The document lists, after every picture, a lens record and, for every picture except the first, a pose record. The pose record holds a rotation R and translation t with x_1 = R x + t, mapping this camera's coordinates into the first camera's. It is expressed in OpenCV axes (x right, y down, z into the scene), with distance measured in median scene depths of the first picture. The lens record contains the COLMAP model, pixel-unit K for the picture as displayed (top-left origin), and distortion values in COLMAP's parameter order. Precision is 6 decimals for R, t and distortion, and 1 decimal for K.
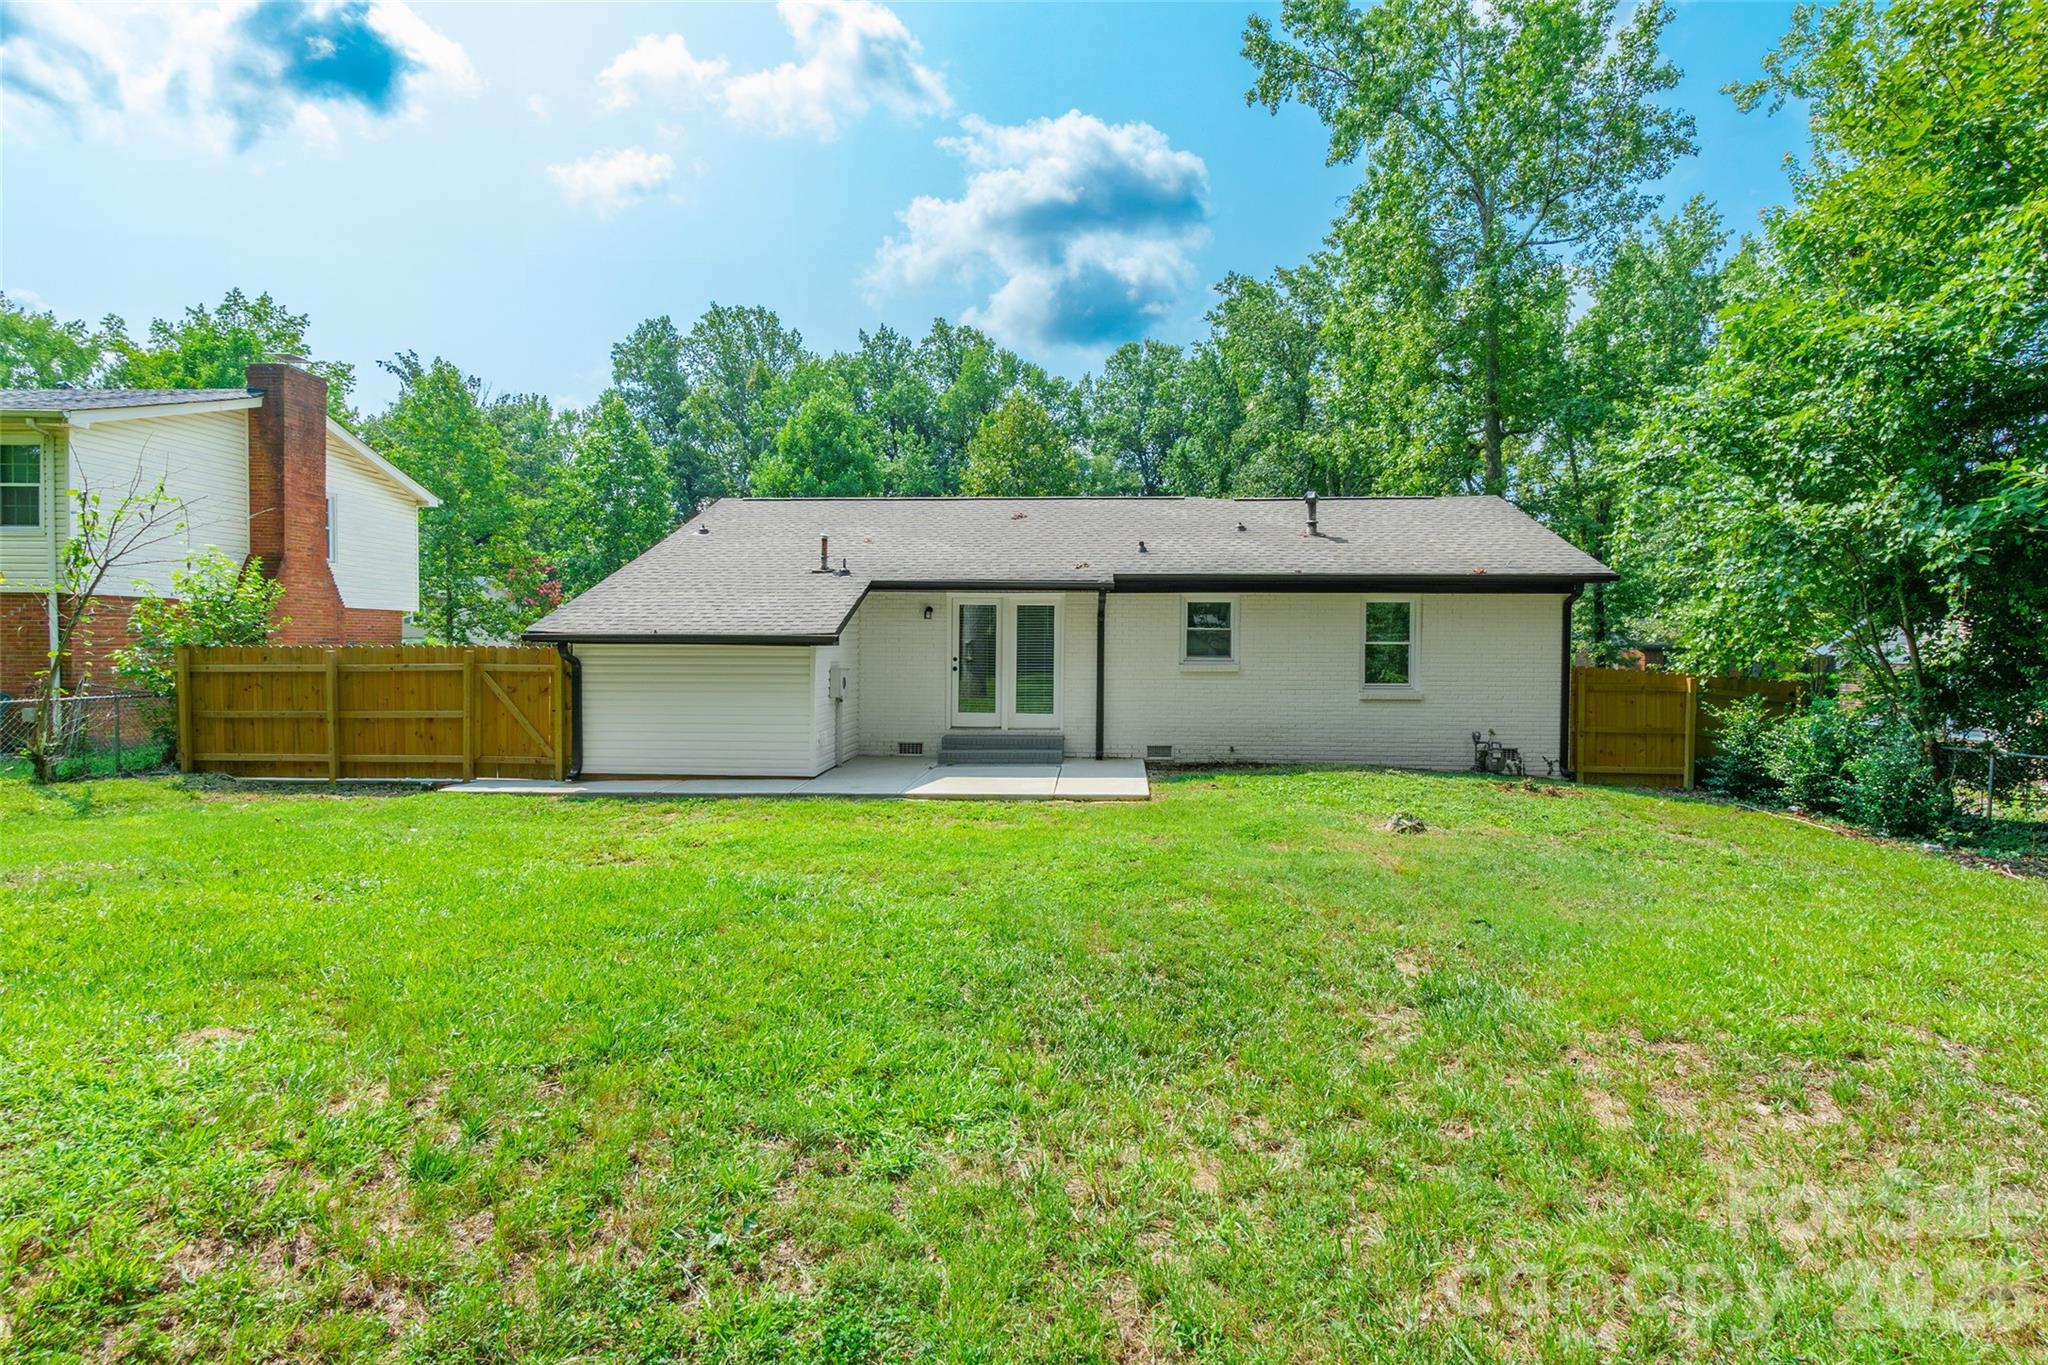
lens RADIAL K [[944.5, 0, 1024.0], [0, 944.5, 682.5], [0, 0, 1]] dist [0.000864, 0.000207]
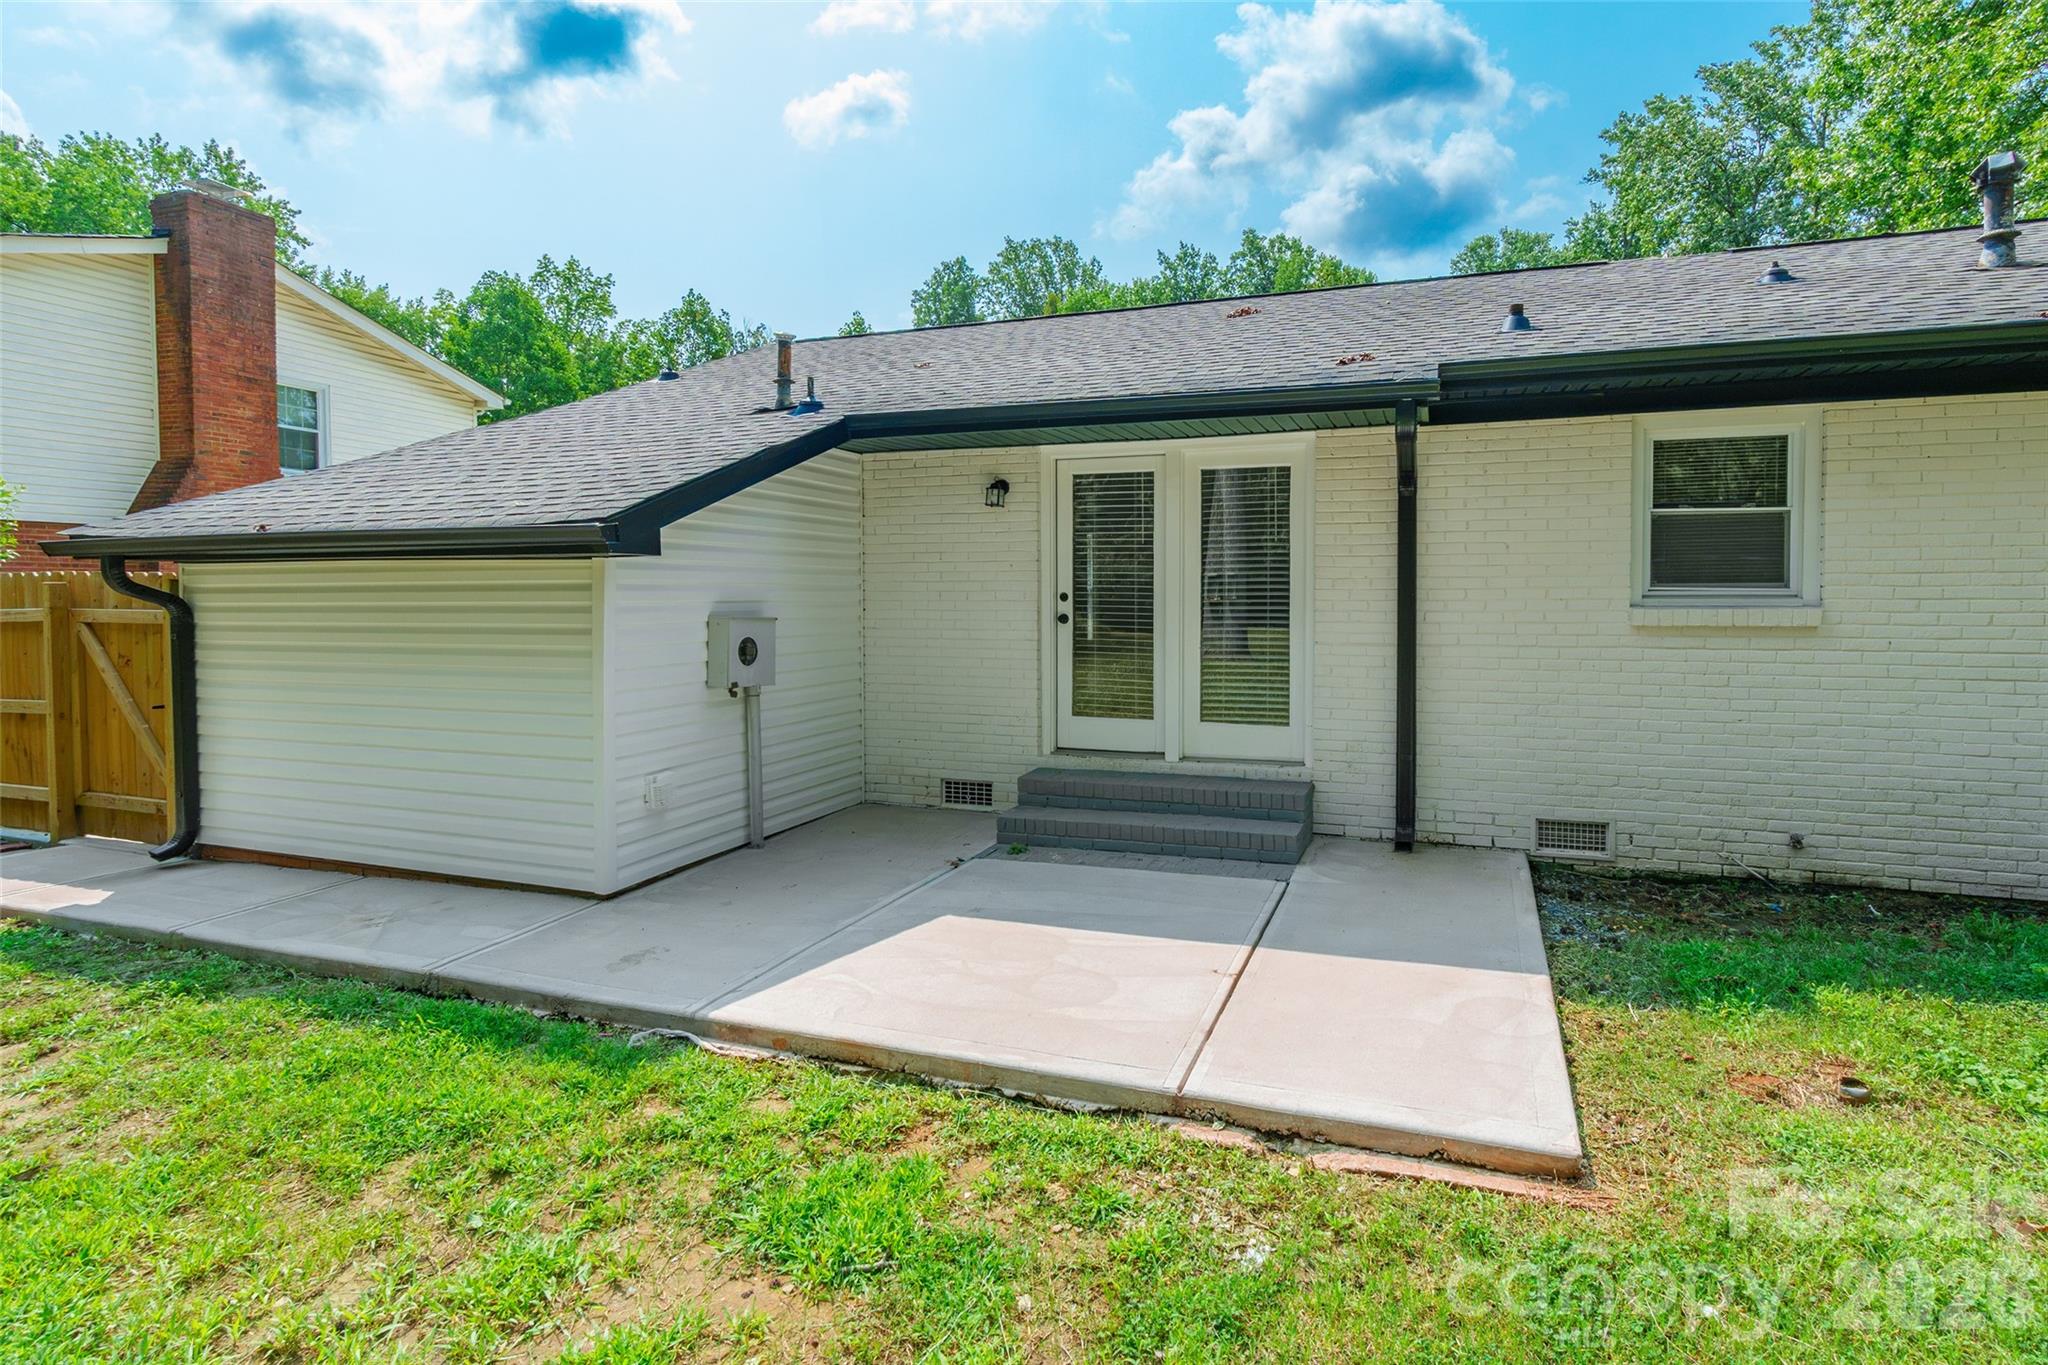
lens RADIAL K [[965.9, 0, 1061.3], [0, 965.9, 612.3], [0, 0, 1]] dist [-0.010064, 0.000168]
pose [[0.955661, -0.002204, -0.294459, 0.054995], [-0.004478, 0.999748, -0.022019, -0.006661], [0.294434, 0.022361, 0.955410, 0.510208]]
